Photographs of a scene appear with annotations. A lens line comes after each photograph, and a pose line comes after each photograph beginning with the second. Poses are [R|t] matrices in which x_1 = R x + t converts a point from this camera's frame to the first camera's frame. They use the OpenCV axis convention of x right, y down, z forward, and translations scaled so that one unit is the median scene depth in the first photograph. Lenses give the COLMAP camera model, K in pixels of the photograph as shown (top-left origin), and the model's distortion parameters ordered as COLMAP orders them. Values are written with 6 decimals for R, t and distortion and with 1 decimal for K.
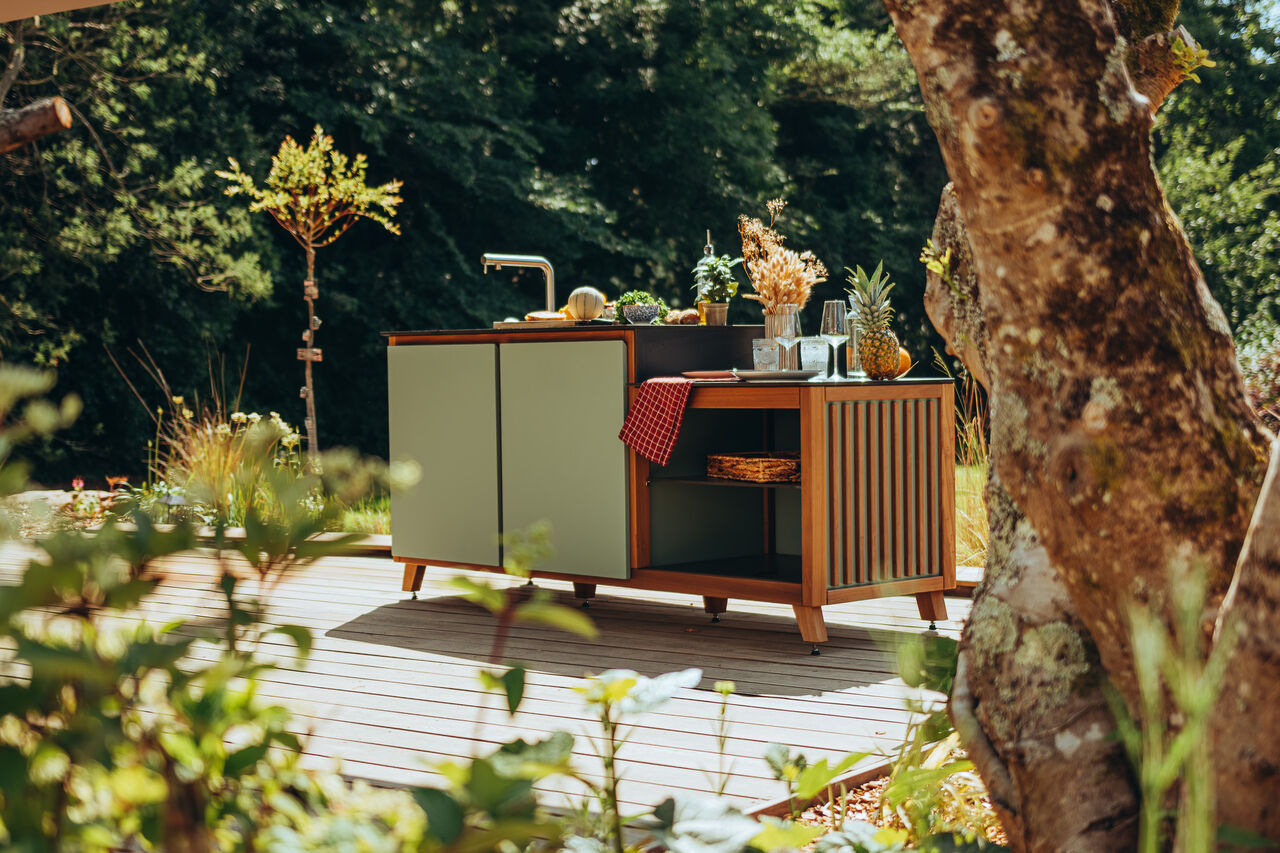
lens RADIAL K [[2042.8, 0, 640.0], [0, 2042.8, 426.5], [0, 0, 1]] dist [-0.016689, -0.002328]
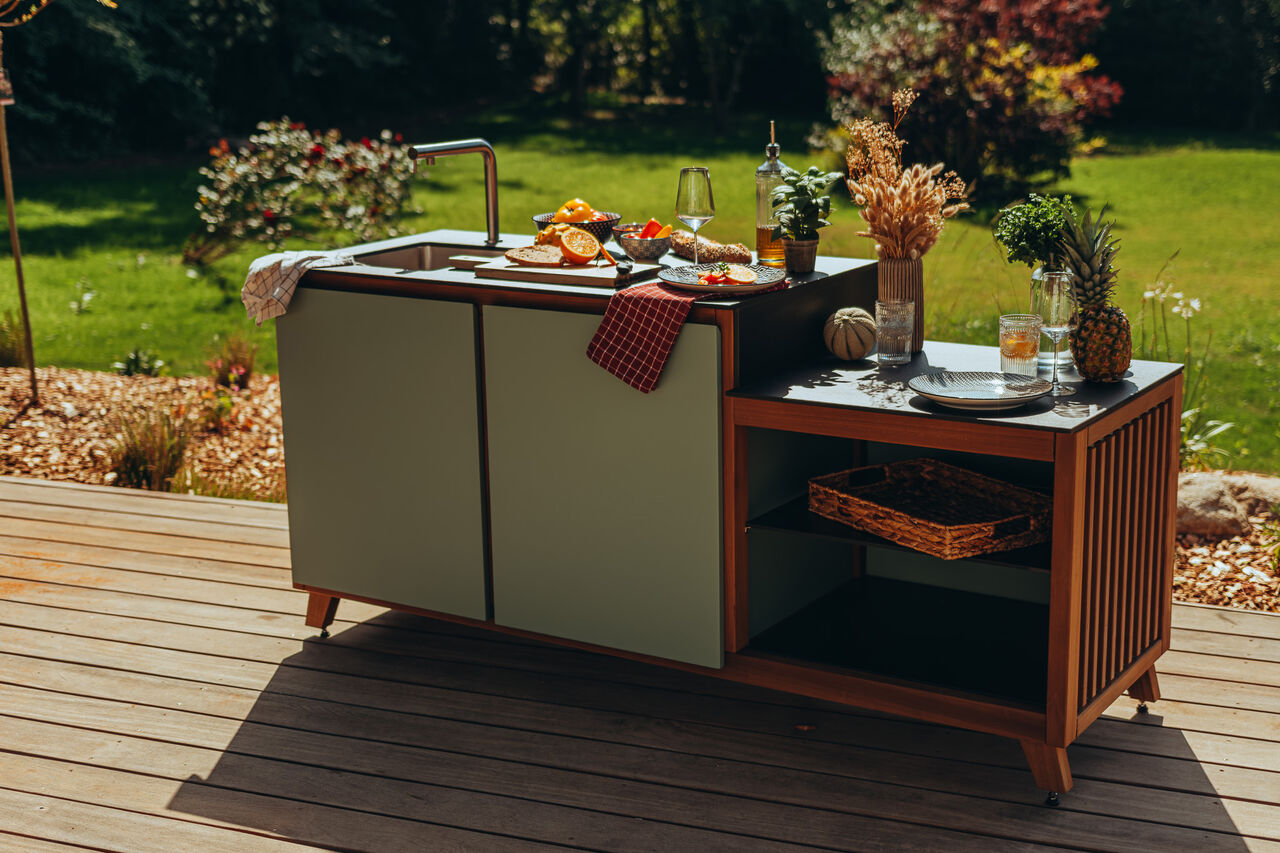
lens RADIAL K [[1857.4, 0, 640.0], [0, 1857.4, 426.5], [0, 0, 1]] dist [0.015288, 0.030110]
pose [[0.969917, -0.061746, 0.235477, -0.174376], [0.014985, 0.980608, 0.195408, -0.127095], [-0.242976, -0.186001, 0.952033, 0.432795]]
